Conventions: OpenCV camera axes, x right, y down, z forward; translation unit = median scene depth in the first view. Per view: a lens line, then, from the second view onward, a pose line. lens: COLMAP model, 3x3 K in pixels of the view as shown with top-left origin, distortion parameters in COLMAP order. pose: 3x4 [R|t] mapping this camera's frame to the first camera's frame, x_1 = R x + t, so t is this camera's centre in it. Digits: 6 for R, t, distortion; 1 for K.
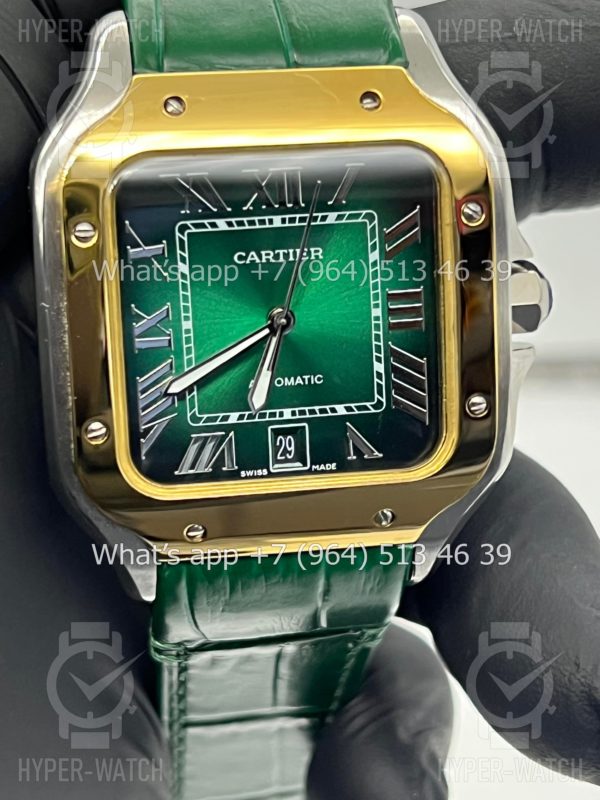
lens RADIAL K [[1912.2, 0, 309.7], [0, 1912.2, 382.3], [0, 0, 1]] dist [0.358475, 0.000000]
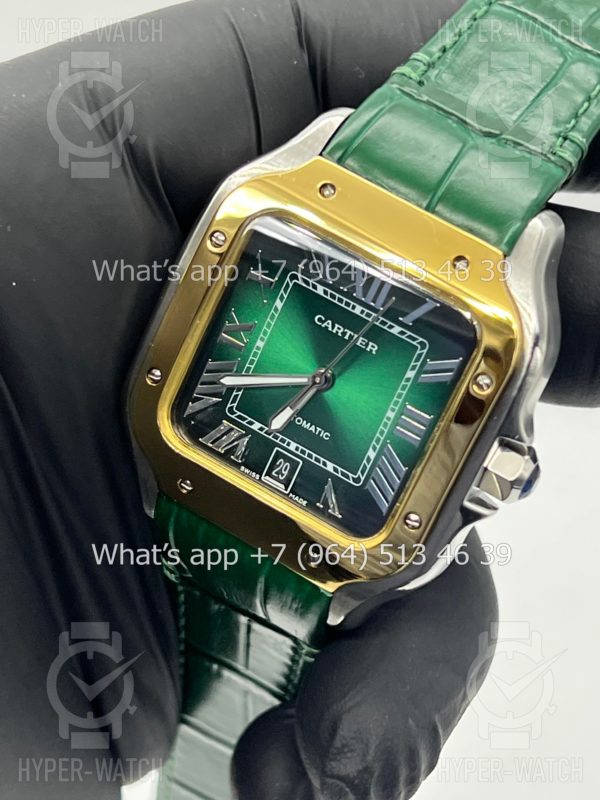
lens RADIAL K [[1912.2, 0, 306.0], [0, 1912.2, 396.4], [0, 0, 1]] dist [0.358475, 0.000000]
pose [[0.773502, 0.515726, -0.368404, 0.442376], [-0.518679, 0.849138, 0.099682, -0.141621], [0.364235, 0.113979, 0.924306, -0.160558]]
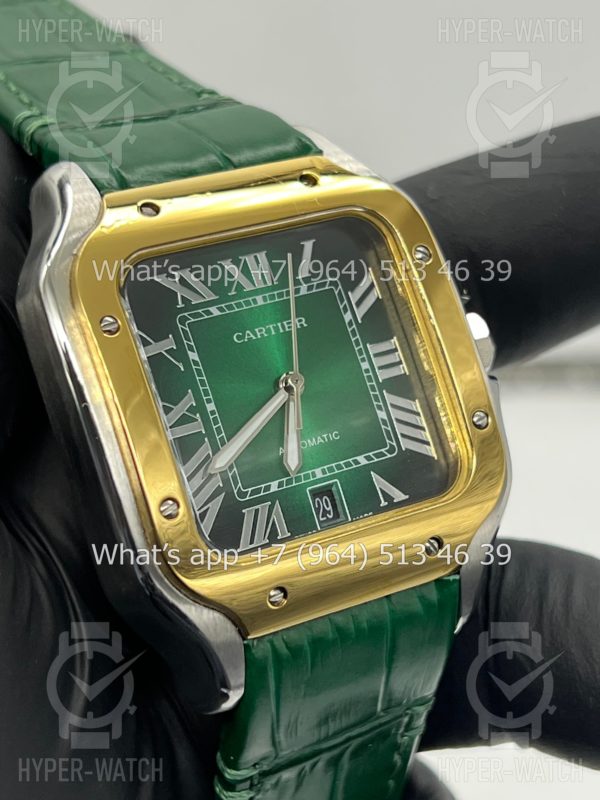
lens RADIAL K [[1912.2, 0, 293.1], [0, 1912.2, 391.7], [0, 0, 1]] dist [0.358475, 0.000000]
pose [[0.917045, -0.217881, 0.334001, -0.363970], [0.315042, 0.909324, -0.271805, 0.255785], [-0.244494, 0.354482, 0.902533, 0.049780]]
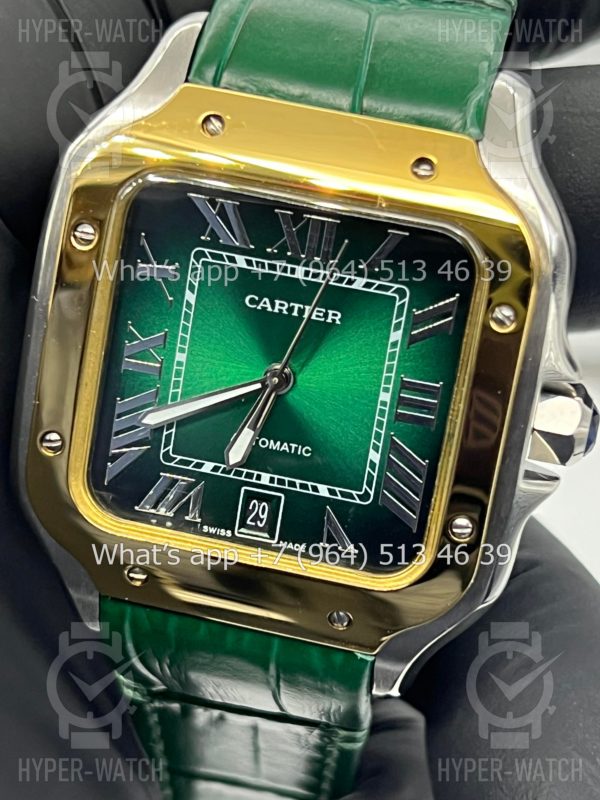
lens RADIAL K [[1912.2, 0, 298.2], [0, 1912.2, 395.3], [0, 0, 1]] dist [0.358475, 0.000000]
pose [[0.928660, 0.259530, -0.265017, 0.236119], [-0.254896, 0.965550, 0.052363, -0.074323], [0.269477, 0.018925, 0.962821, 0.123975]]
